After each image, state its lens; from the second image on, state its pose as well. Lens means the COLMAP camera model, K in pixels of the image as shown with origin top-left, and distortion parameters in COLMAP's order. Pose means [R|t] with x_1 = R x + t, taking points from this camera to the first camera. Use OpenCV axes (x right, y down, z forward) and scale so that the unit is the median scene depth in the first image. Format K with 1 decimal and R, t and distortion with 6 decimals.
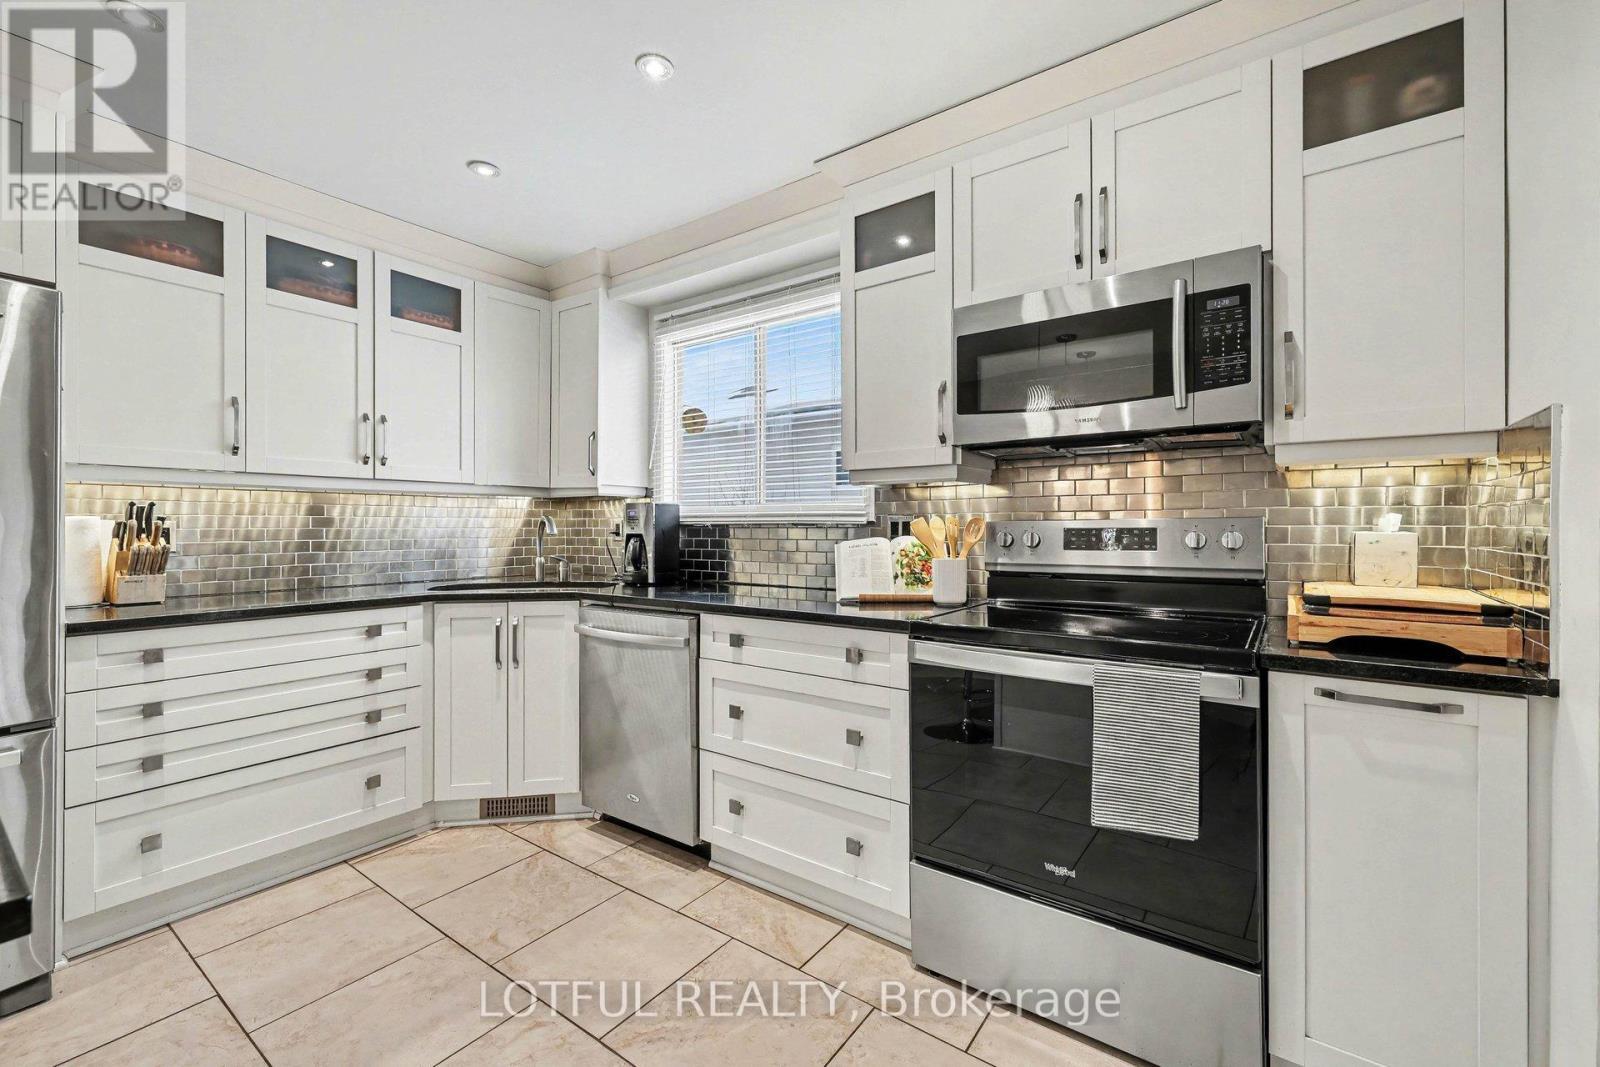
lens RADIAL K [[665.5, 0, 800.7], [0, 665.5, 527.2], [0, 0, 1]] dist [0.004056, -0.000235]
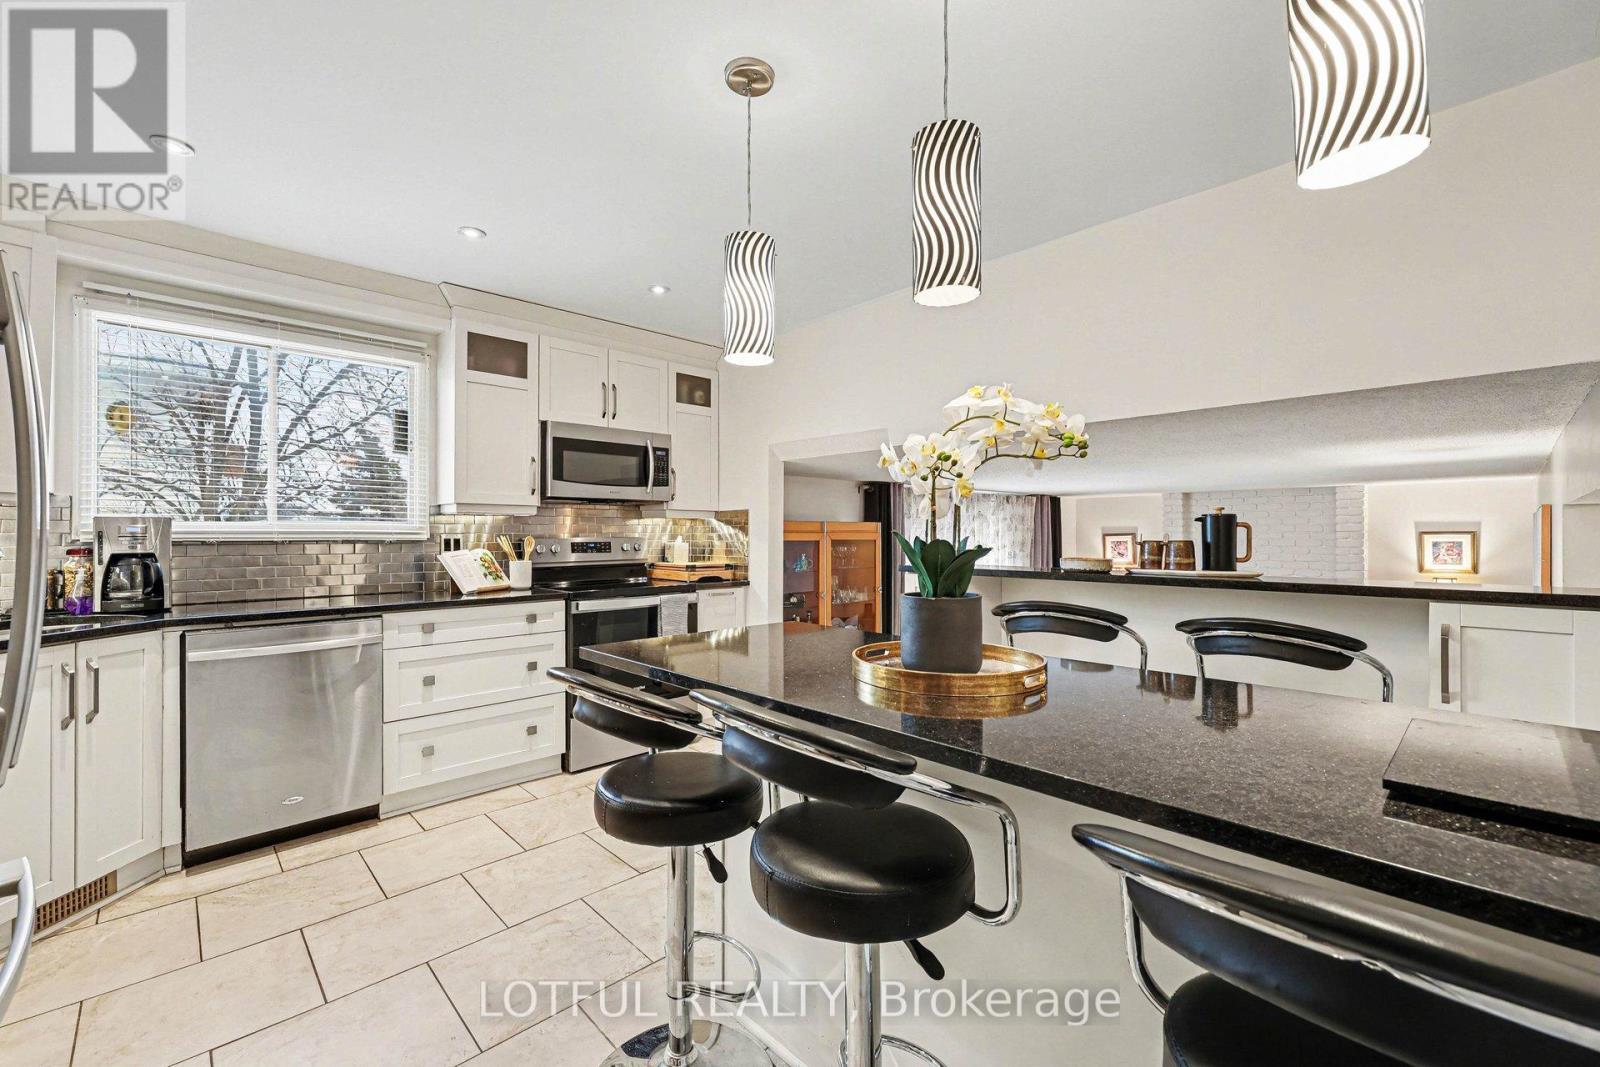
lens RADIAL K [[665.5, 0, 804.7], [0, 665.5, 533.1], [0, 0, 1]] dist [0.004056, -0.000235]
pose [[0.178830, 0.002087, 0.983878, -1.346988], [0.000591, 0.999997, -0.002229, -0.019562], [-0.983880, 0.000980, 0.178828, 0.005903]]
